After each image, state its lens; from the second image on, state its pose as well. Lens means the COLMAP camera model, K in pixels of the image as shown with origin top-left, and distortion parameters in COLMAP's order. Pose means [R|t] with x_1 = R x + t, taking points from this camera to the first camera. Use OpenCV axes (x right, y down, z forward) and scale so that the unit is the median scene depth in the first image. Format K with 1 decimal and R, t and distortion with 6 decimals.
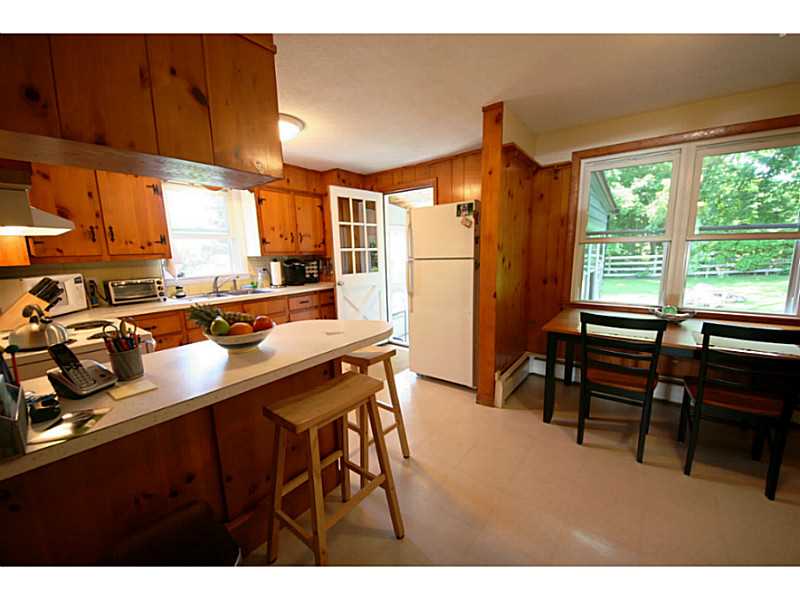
lens RADIAL K [[303.8, 0, 393.7], [0, 303.8, 298.5], [0, 0, 1]] dist [-0.013190, -0.001114]
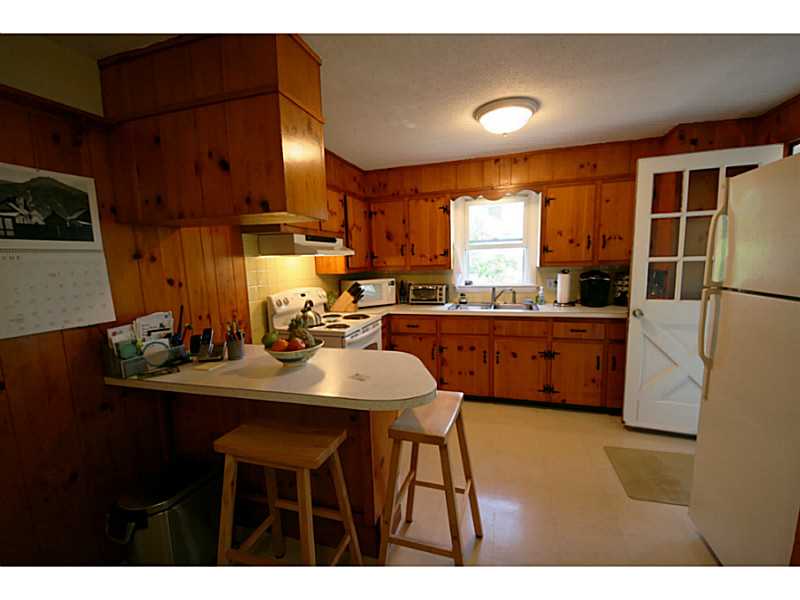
lens RADIAL K [[325.9, 0, 422.6], [0, 325.9, 304.8], [0, 0, 1]] dist [-0.008341, -0.003465]
pose [[0.388798, 0.133388, -0.911616, 0.290305], [-0.121372, 0.988256, 0.092838, -0.082626], [0.913293, 0.074549, 0.400422, 0.350079]]
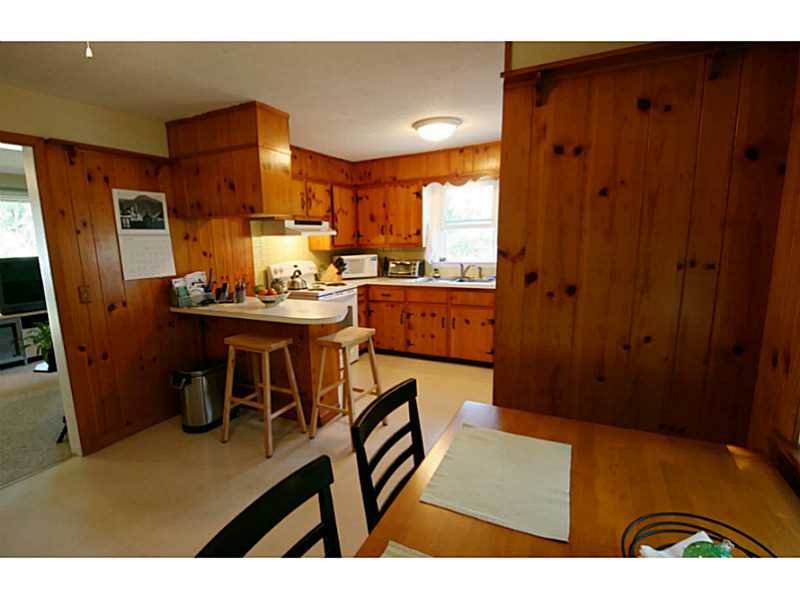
lens RADIAL K [[382.0, 0, 397.6], [0, 382.0, 302.0], [0, 0, 1]] dist [-0.001323, 0.000796]
pose [[0.203459, 0.176202, -0.963098, 0.708605], [-0.128147, 0.980003, 0.152223, -0.112170], [0.970661, 0.092447, 0.221971, 0.457711]]
